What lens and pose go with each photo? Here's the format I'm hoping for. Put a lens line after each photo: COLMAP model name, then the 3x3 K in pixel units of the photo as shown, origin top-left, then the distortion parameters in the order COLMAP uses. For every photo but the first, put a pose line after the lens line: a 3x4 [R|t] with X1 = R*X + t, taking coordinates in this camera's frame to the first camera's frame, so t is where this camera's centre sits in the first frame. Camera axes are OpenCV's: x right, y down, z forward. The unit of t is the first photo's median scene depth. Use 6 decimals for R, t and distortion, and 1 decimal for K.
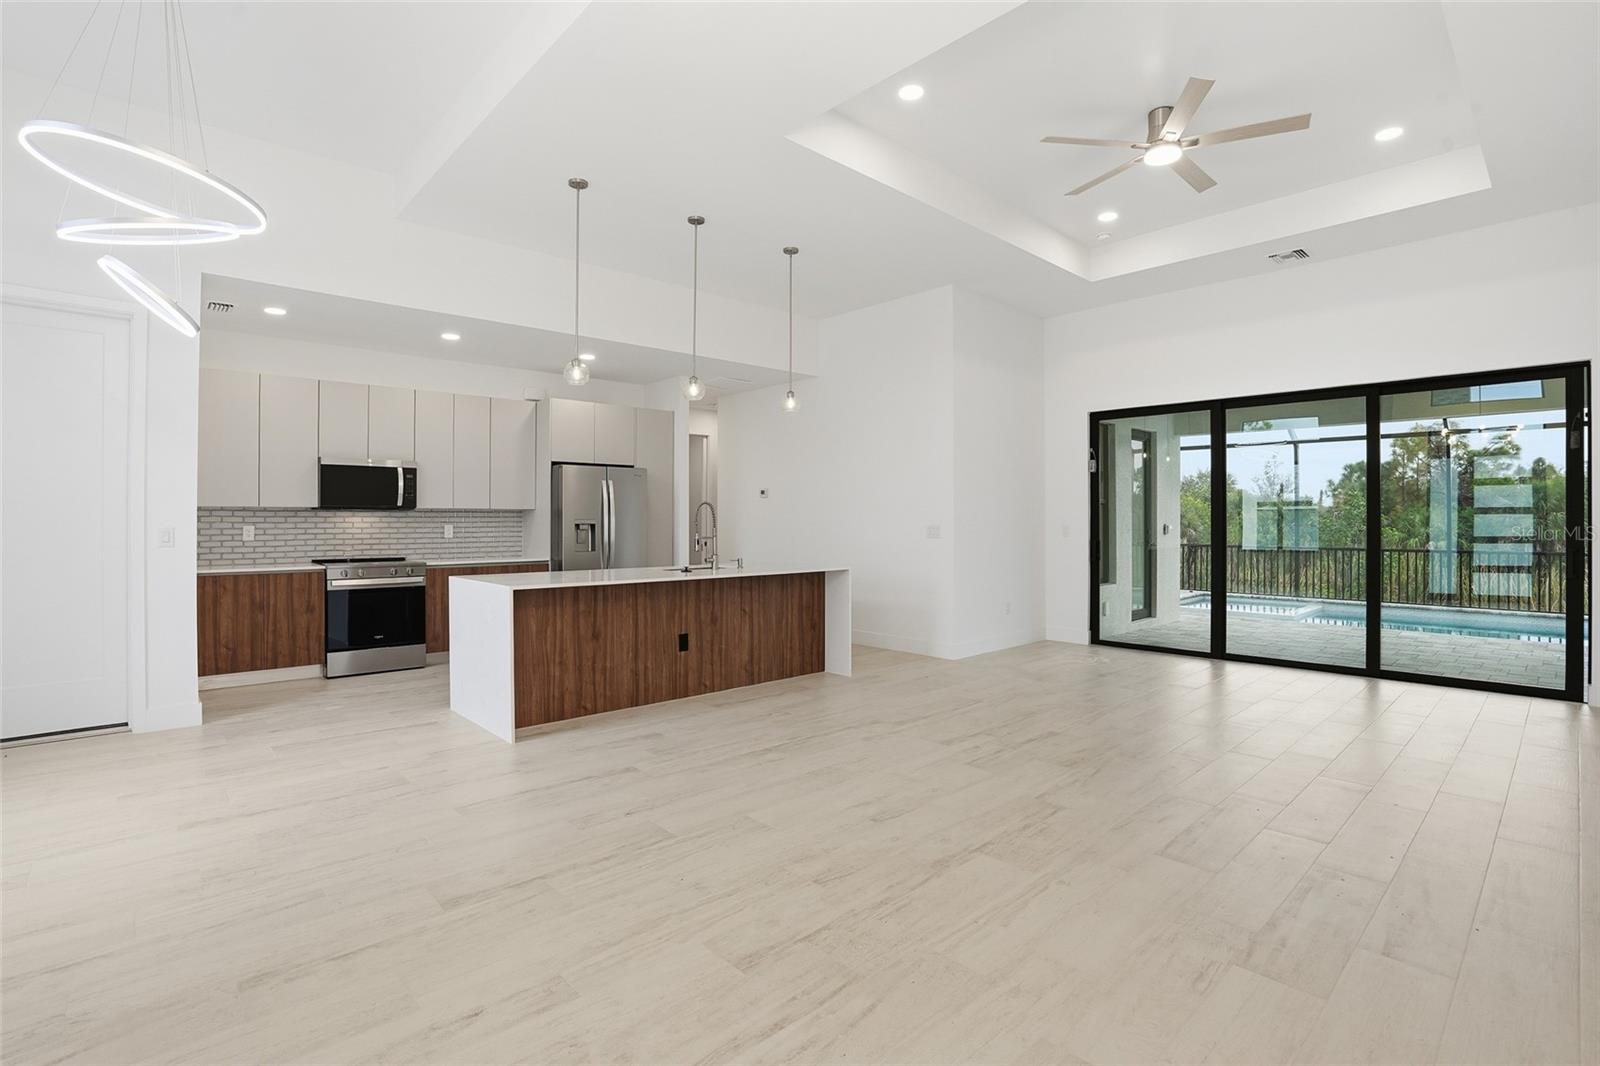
lens RADIAL K [[747.8, 0, 788.6], [0, 747.8, 524.6], [0, 0, 1]] dist [-0.064982, 0.020457]
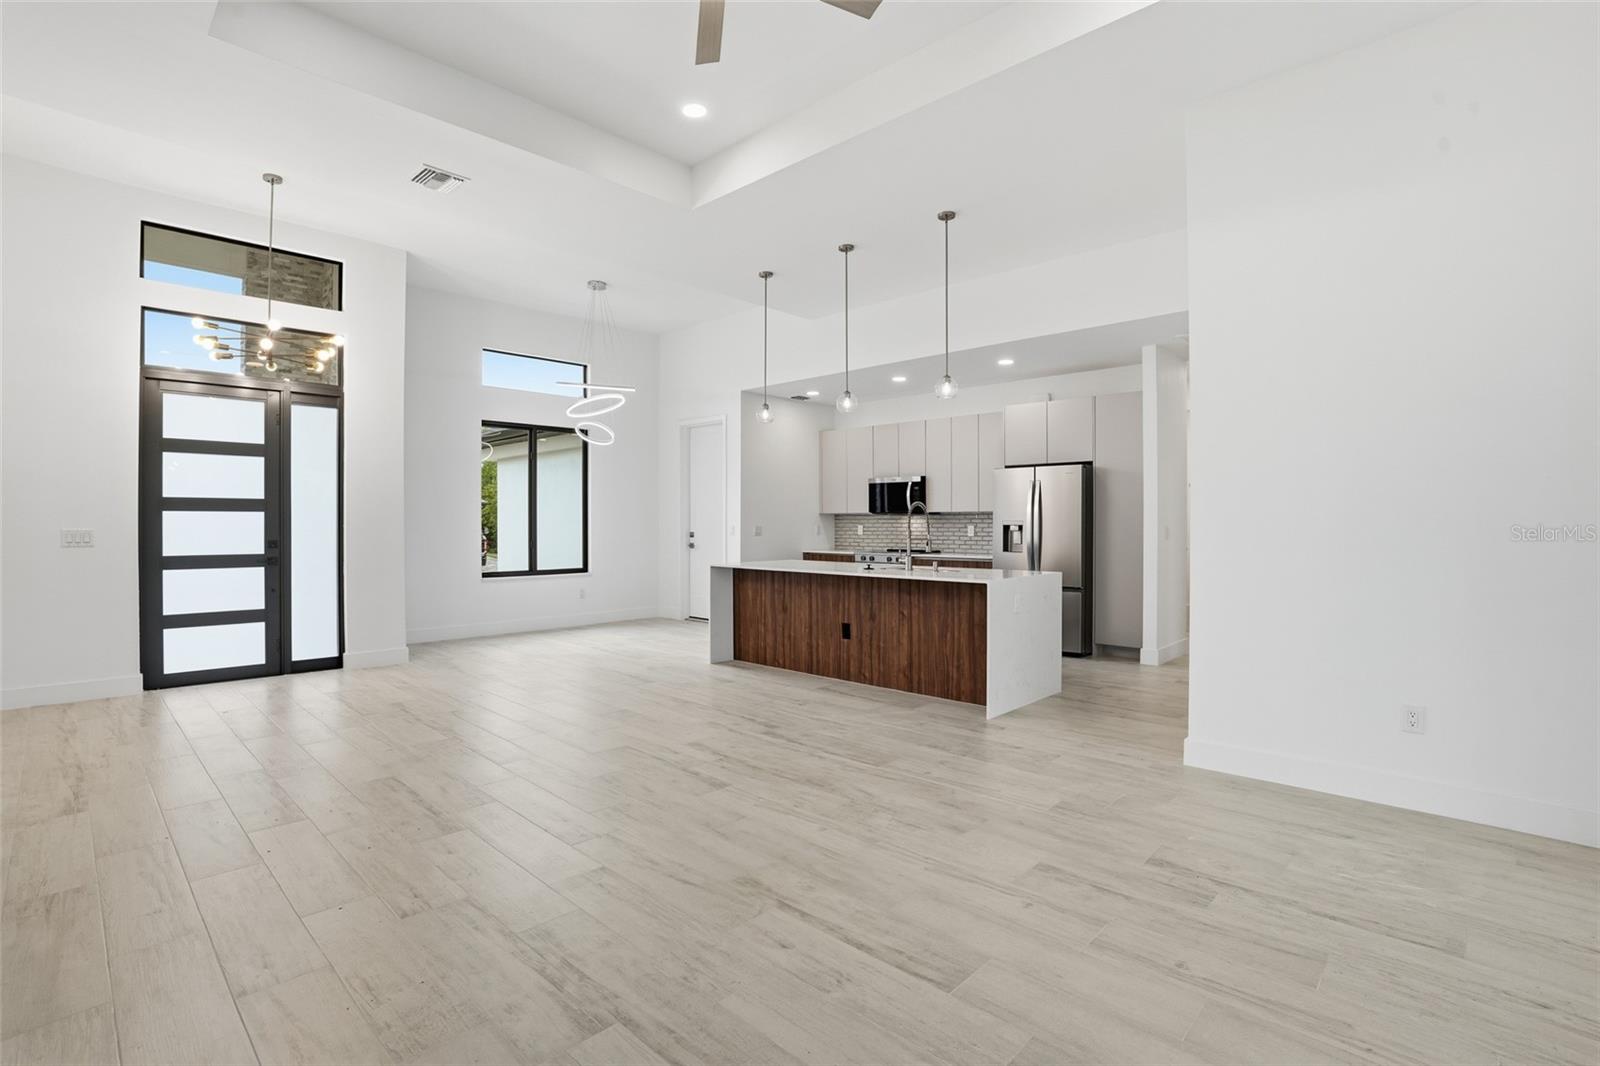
lens RADIAL K [[747.8, 0, 793.4], [0, 747.8, 524.9], [0, 0, 1]] dist [-0.064982, 0.020457]
pose [[0.065988, 0.003362, -0.997815, 0.949805], [-0.003974, 0.999987, 0.003106, -0.003678], [0.997812, 0.003761, 0.066001, 0.830447]]
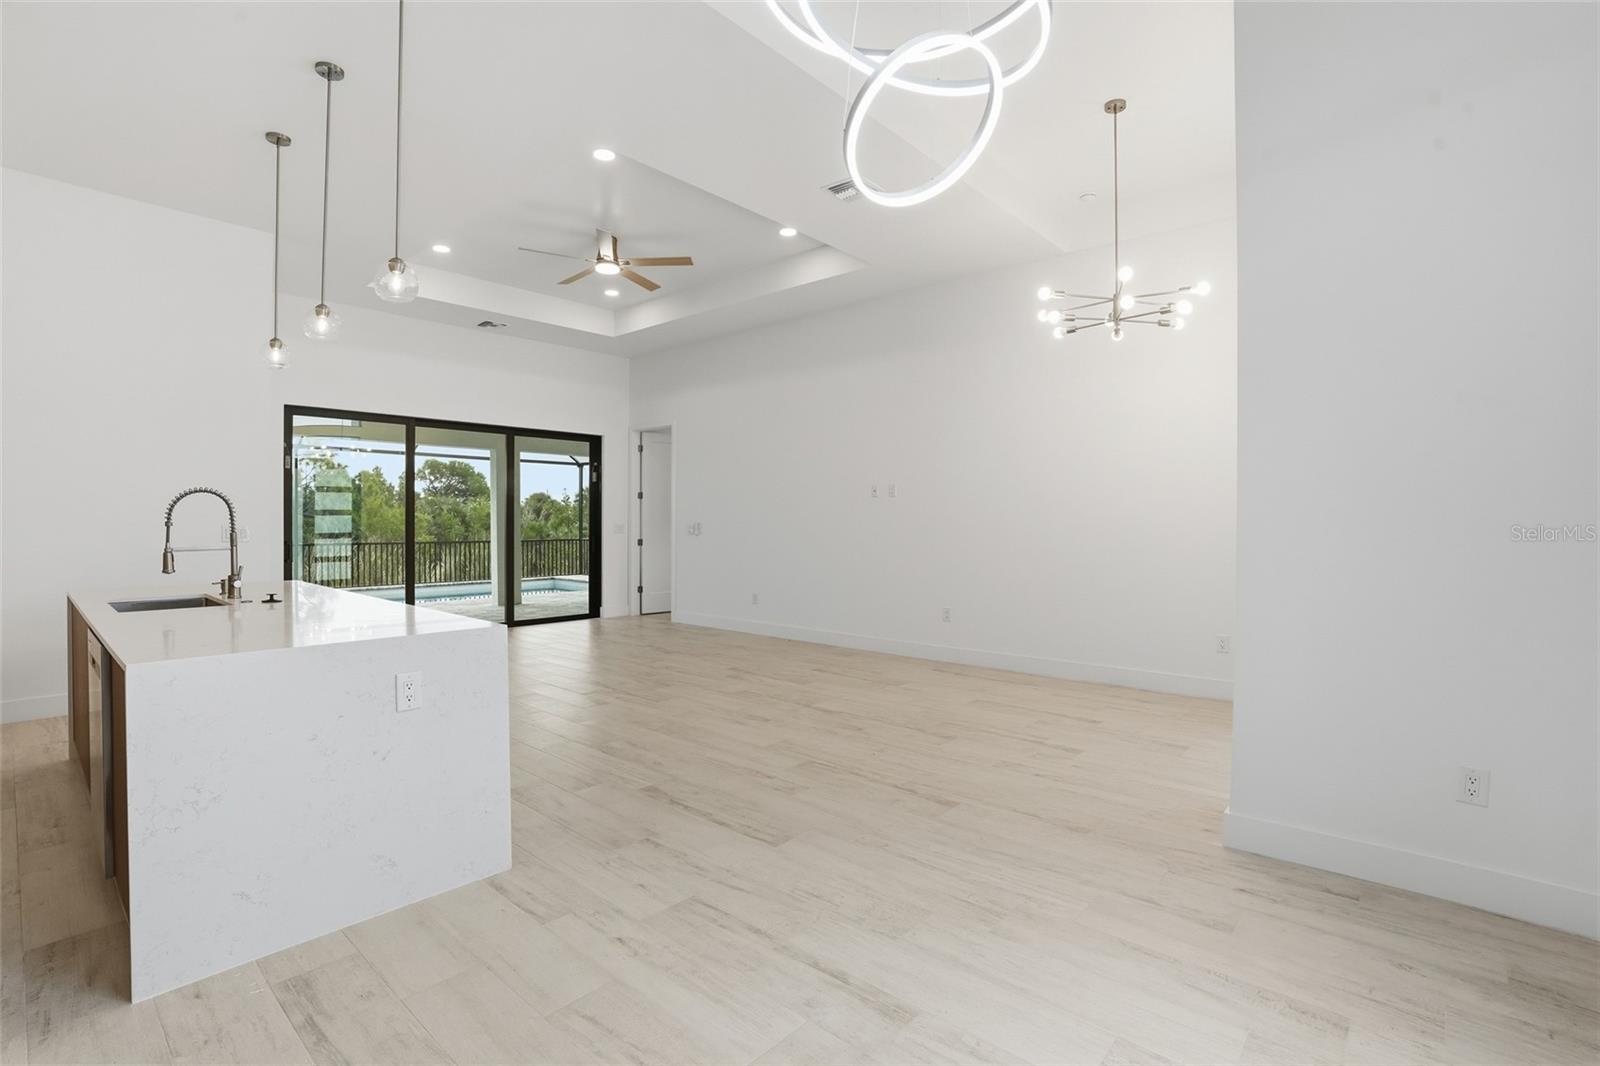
lens RADIAL K [[747.8, 0, 791.5], [0, 747.8, 520.3], [0, 0, 1]] dist [-0.064982, 0.020457]
pose [[-0.104316, 0.000060, 0.994544, -0.801600], [0.001914, 0.999998, 0.000141, -0.004708], [-0.994542, 0.001918, -0.104316, 0.637143]]
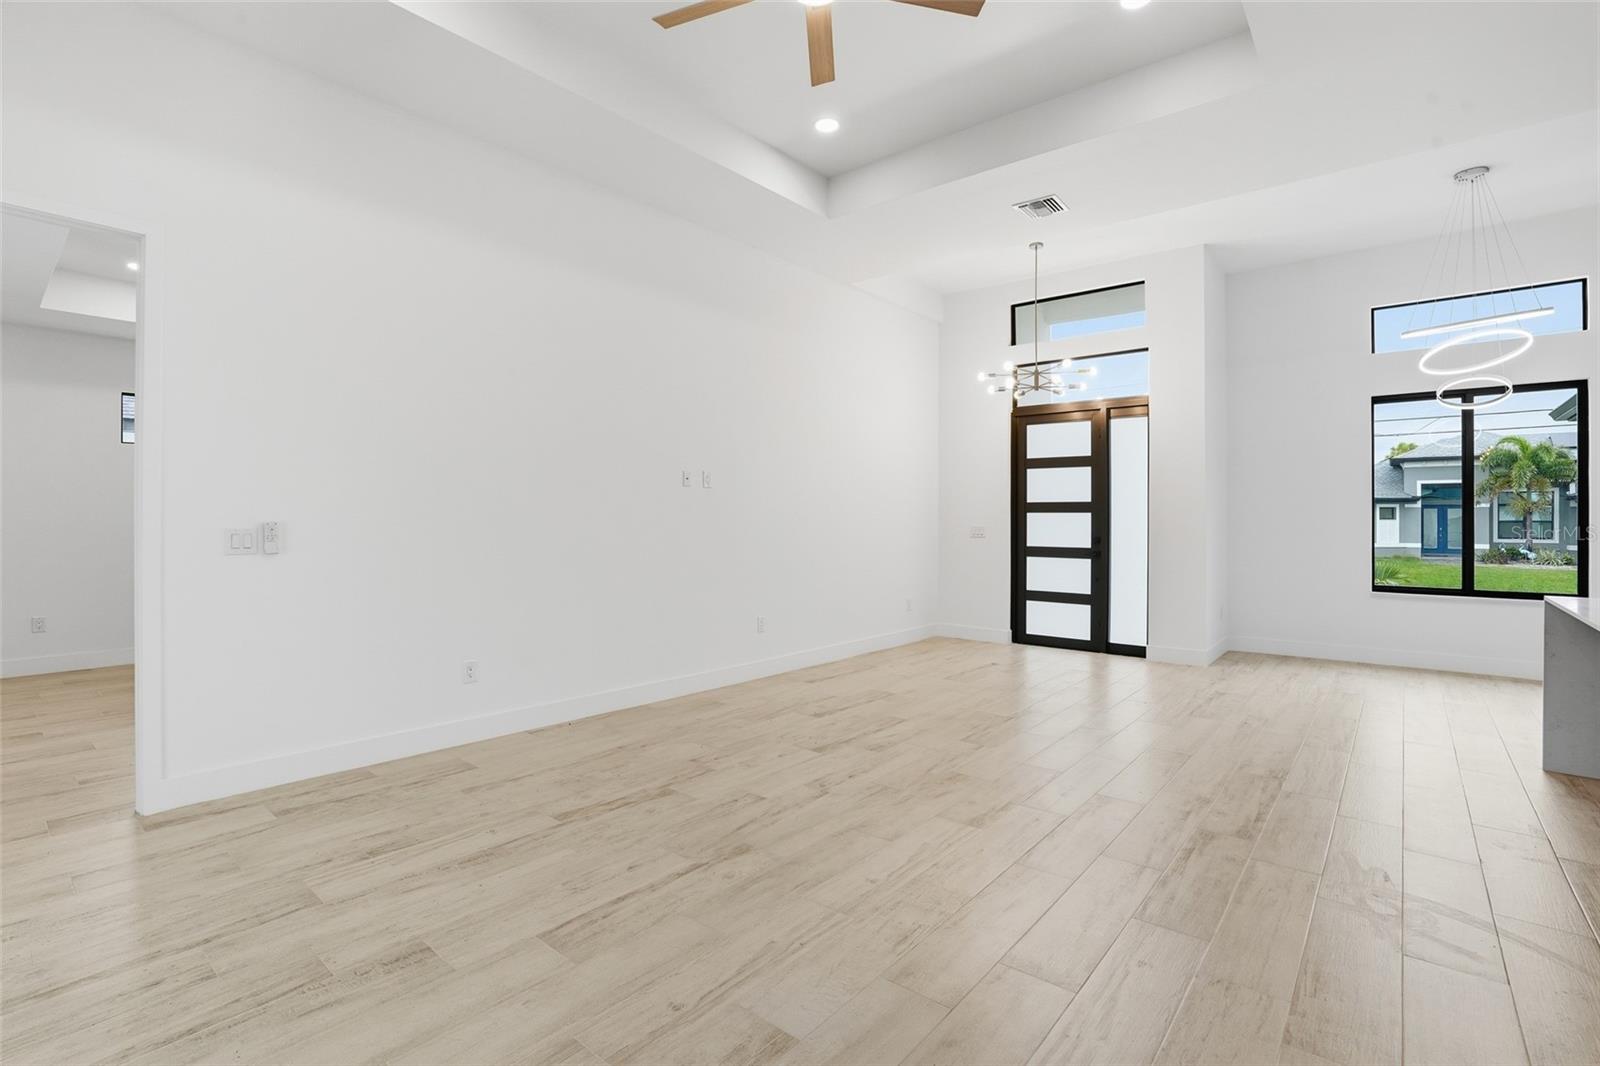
lens RADIAL K [[747.8, 0, 791.2], [0, 747.8, 516.3], [0, 0, 1]] dist [-0.064982, 0.020457]
pose [[-0.991453, -0.005557, -0.130346, 0.508140], [-0.005586, 0.999984, -0.000149, -0.007287], [0.130344, 0.000580, -0.991469, 1.355538]]
